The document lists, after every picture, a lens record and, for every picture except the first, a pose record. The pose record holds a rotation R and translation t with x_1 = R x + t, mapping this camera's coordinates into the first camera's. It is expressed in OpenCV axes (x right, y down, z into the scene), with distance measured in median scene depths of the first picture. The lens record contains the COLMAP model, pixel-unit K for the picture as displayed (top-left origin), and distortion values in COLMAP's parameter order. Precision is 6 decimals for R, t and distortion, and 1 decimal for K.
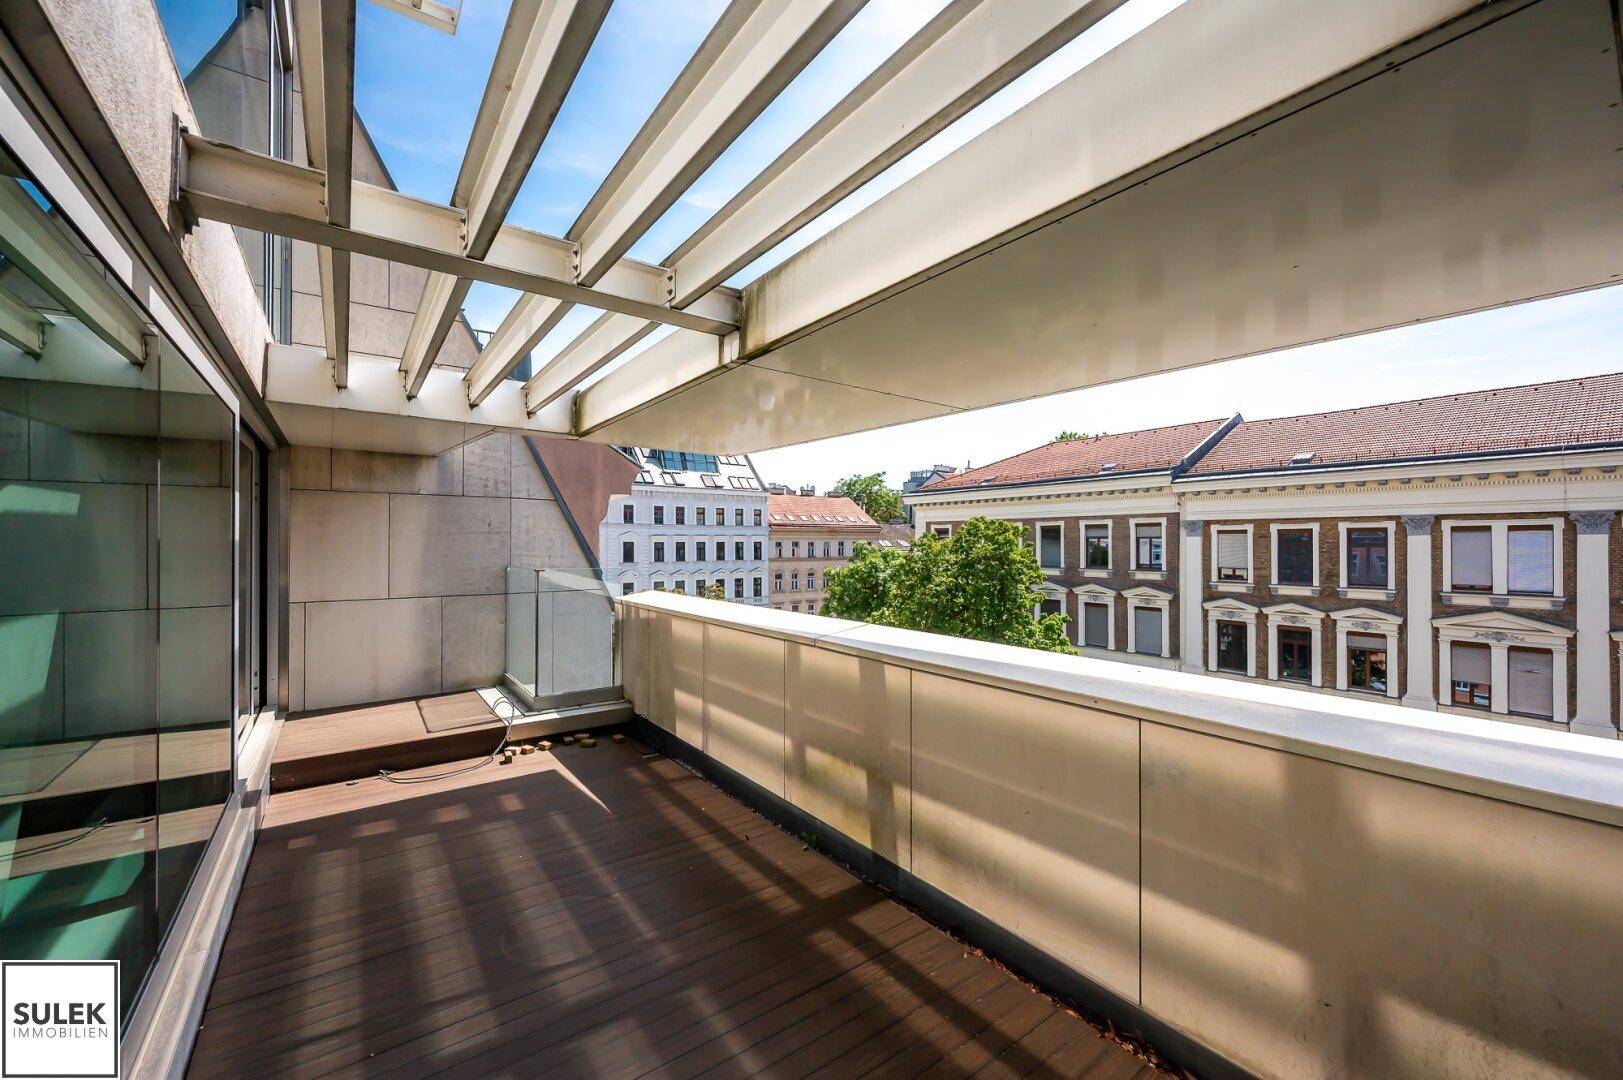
lens RADIAL K [[648.3, 0, 812.7], [0, 648.3, 539.3], [0, 0, 1]] dist [-0.002218, 0.000142]
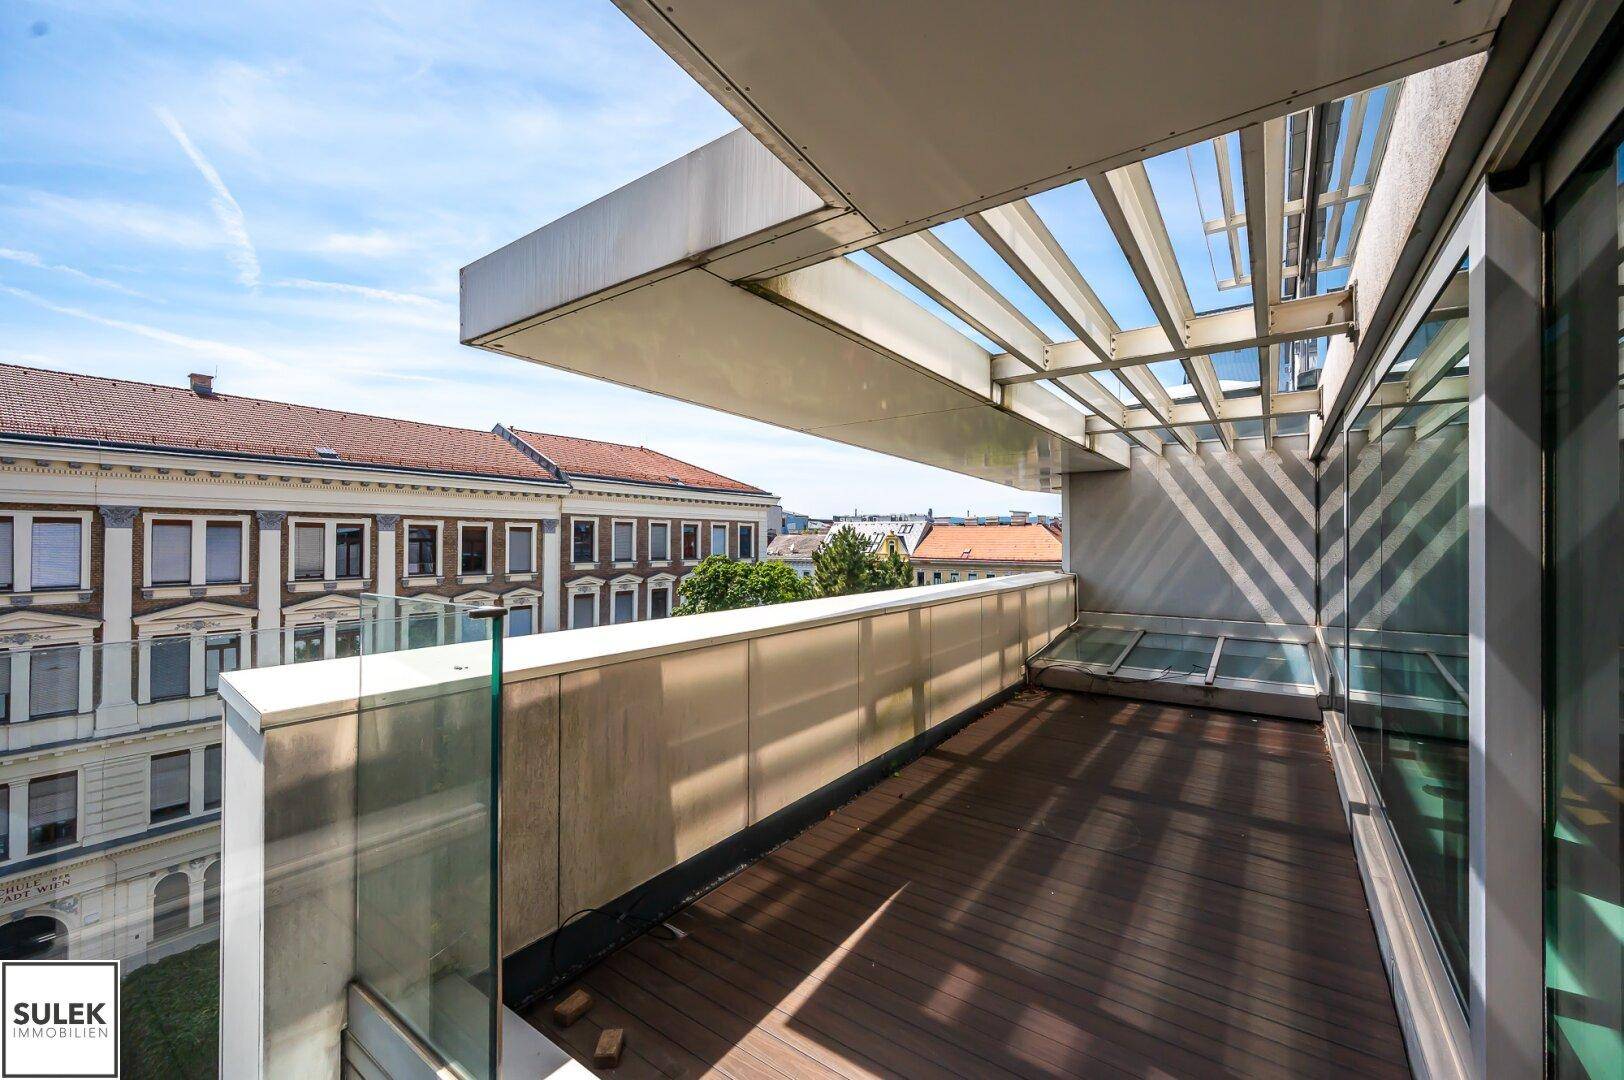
lens RADIAL K [[648.7, 0, 819.6], [0, 648.7, 538.5], [0, 0, 1]] dist [-0.002218, 0.000142]
pose [[-0.325000, 0.002430, 0.945711, -1.031889], [-0.006928, 0.999964, -0.004951, 0.025301], [-0.945689, -0.008161, -0.324971, 1.397748]]
